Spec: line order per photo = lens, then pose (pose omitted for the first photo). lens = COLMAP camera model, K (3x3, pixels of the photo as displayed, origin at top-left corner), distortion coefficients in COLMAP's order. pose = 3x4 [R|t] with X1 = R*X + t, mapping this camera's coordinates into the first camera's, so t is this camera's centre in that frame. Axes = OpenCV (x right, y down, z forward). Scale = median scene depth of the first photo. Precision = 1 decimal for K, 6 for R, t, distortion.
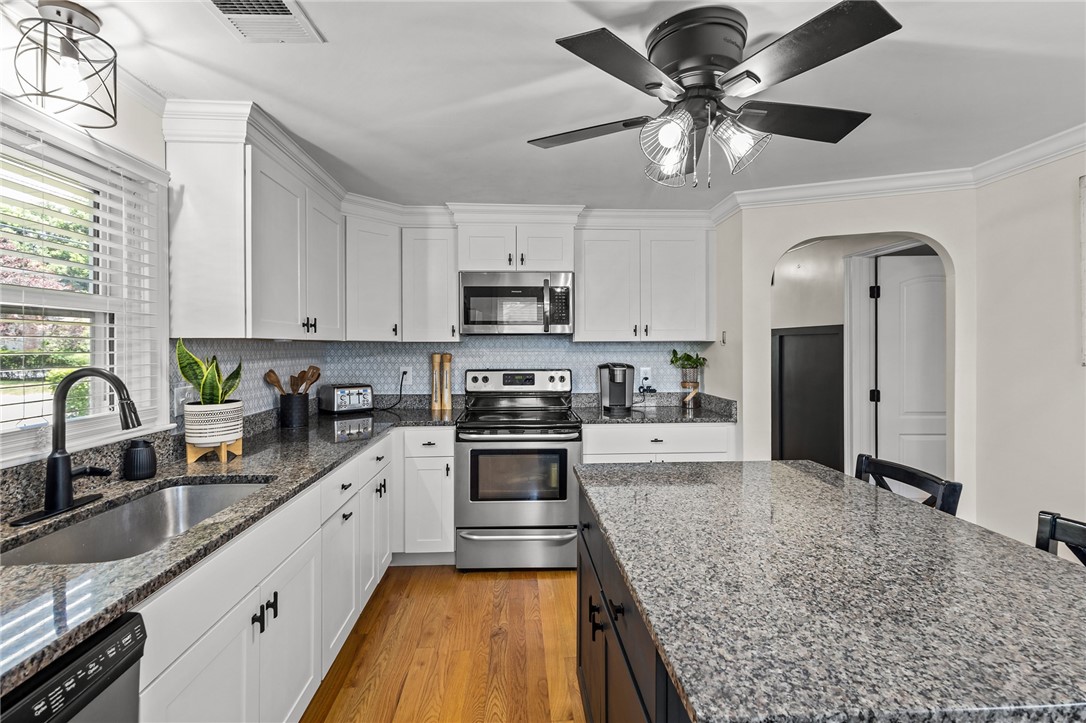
lens RADIAL K [[504.8, 0, 536.7], [0, 504.8, 344.8], [0, 0, 1]] dist [0.009539, -0.003778]
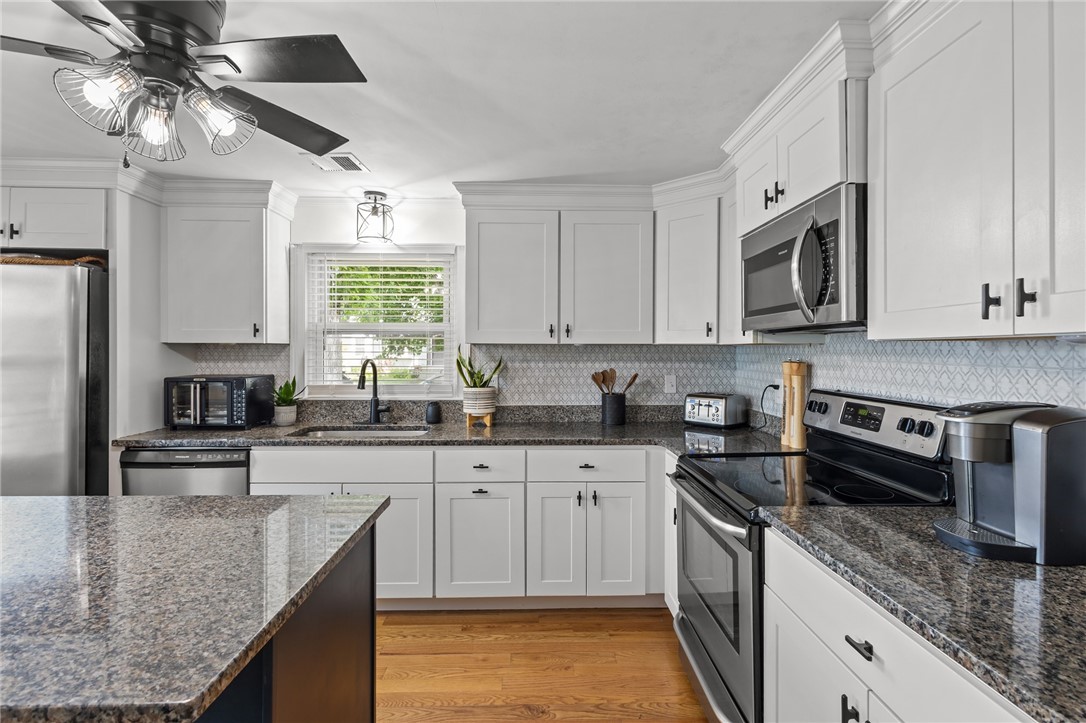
lens RADIAL K [[504.8, 0, 545.9], [0, 504.8, 352.4], [0, 0, 1]] dist [0.009539, -0.003778]
pose [[-0.016138, 0.006520, -0.999849, 0.519639], [-0.000791, 0.999978, 0.006534, 0.001606], [0.999869, 0.000896, -0.016133, 0.748741]]
